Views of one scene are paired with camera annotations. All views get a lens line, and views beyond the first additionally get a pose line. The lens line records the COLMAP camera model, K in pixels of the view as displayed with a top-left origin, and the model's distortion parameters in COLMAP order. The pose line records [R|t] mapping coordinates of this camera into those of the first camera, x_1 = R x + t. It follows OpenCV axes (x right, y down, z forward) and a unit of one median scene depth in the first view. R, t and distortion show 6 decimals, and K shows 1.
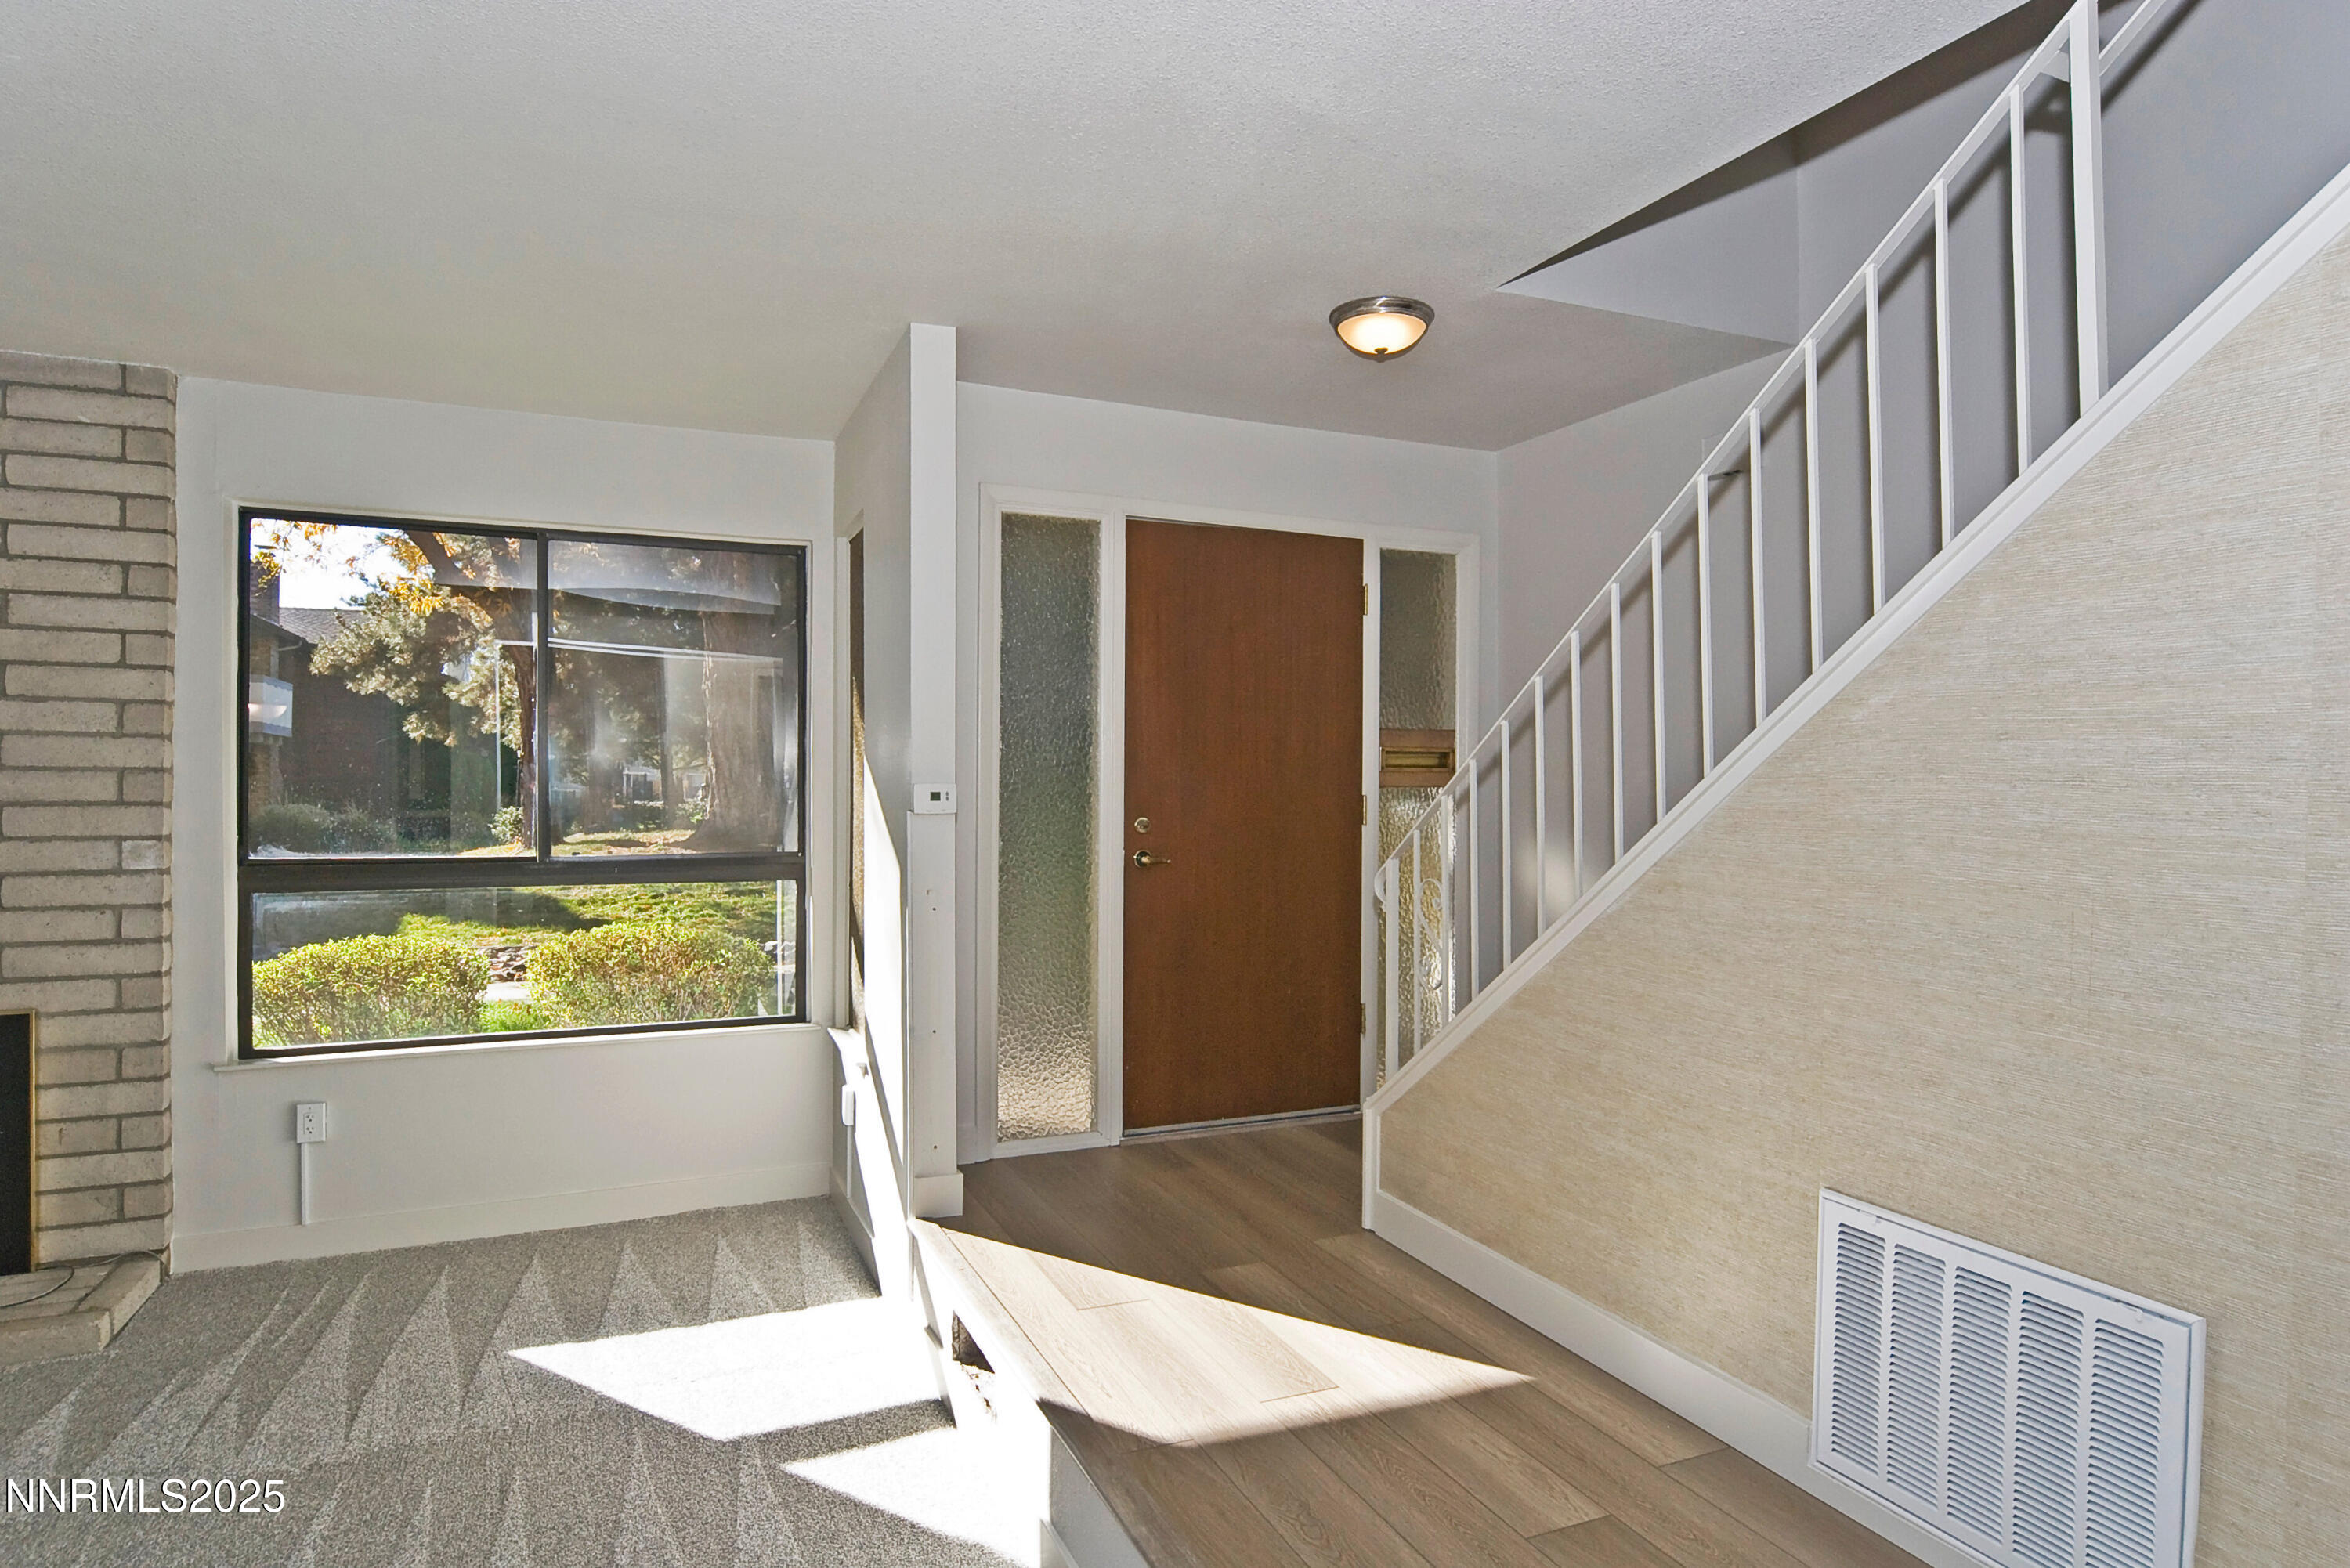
lens RADIAL K [[1259.2, 0, 1200.2], [0, 1259.2, 780.0], [0, 0, 1]] dist [-0.014895, 0.004463]
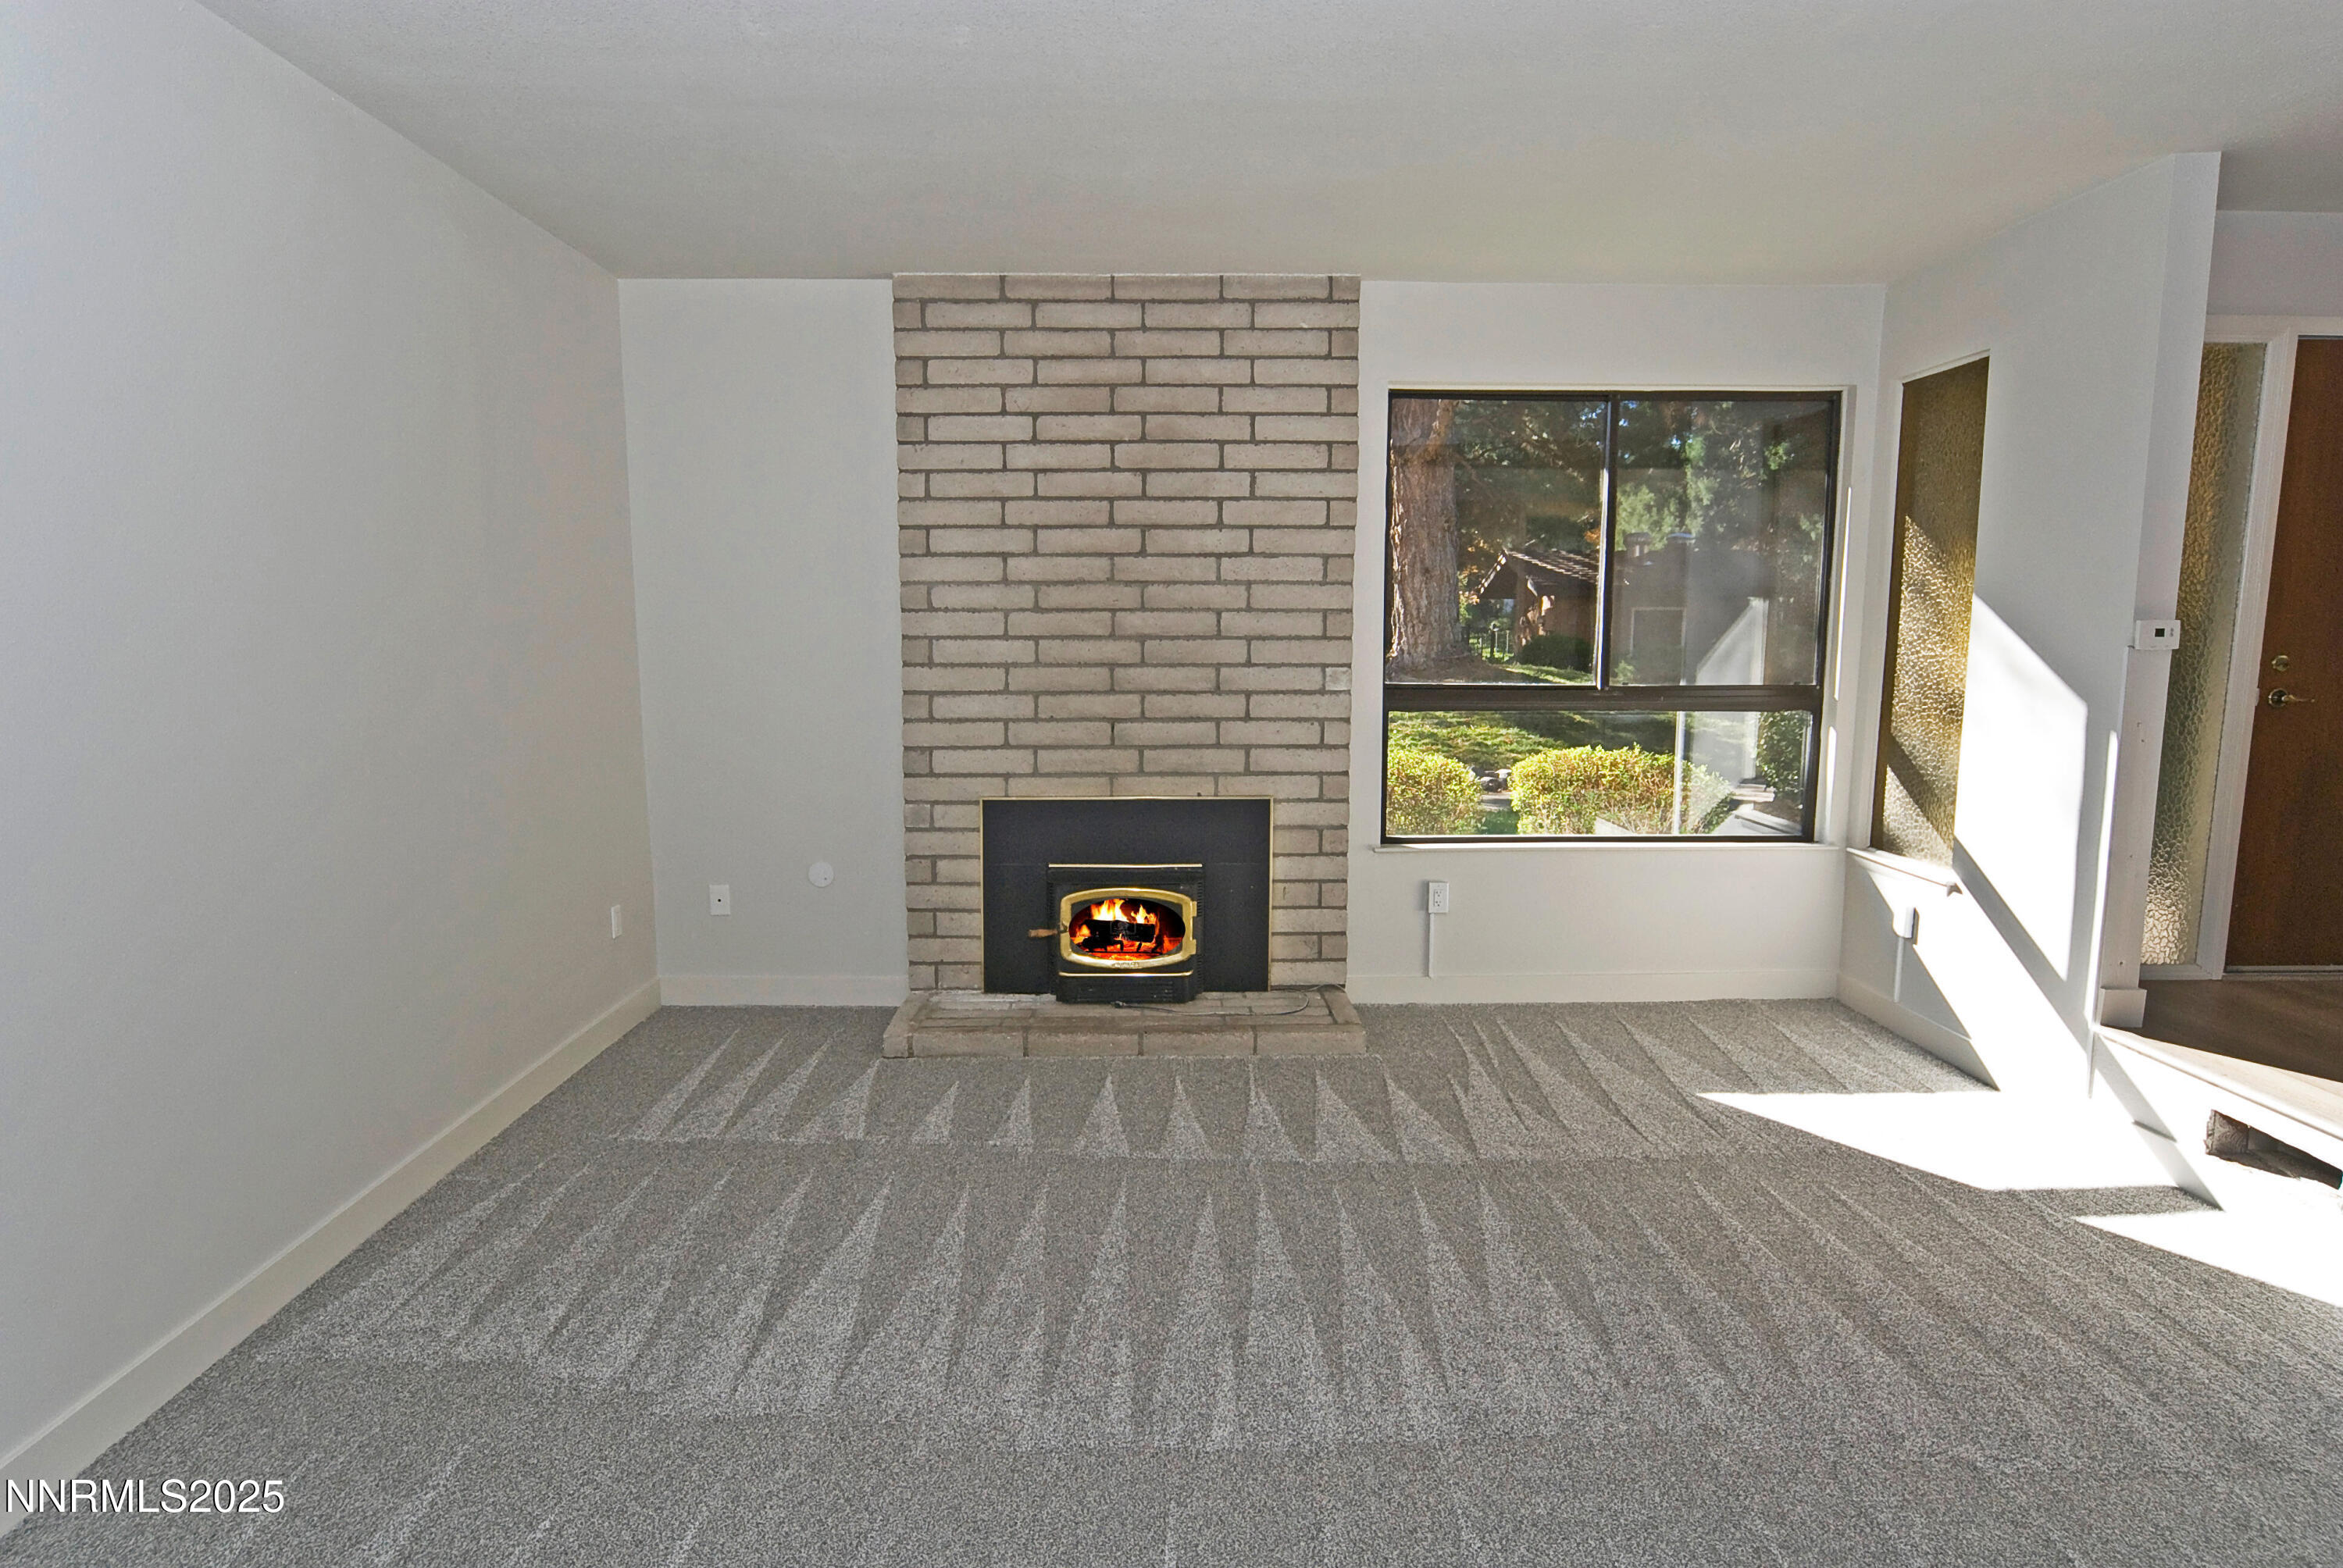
lens RADIAL K [[1255.4, 0, 1165.9], [0, 1255.4, 773.8], [0, 0, 1]] dist [-0.014895, 0.004463]
pose [[0.926888, 0.041427, -0.373045, -0.535517], [0.004927, 0.992462, 0.122457, -0.000739], [0.375305, -0.115342, 0.919697, -0.243537]]
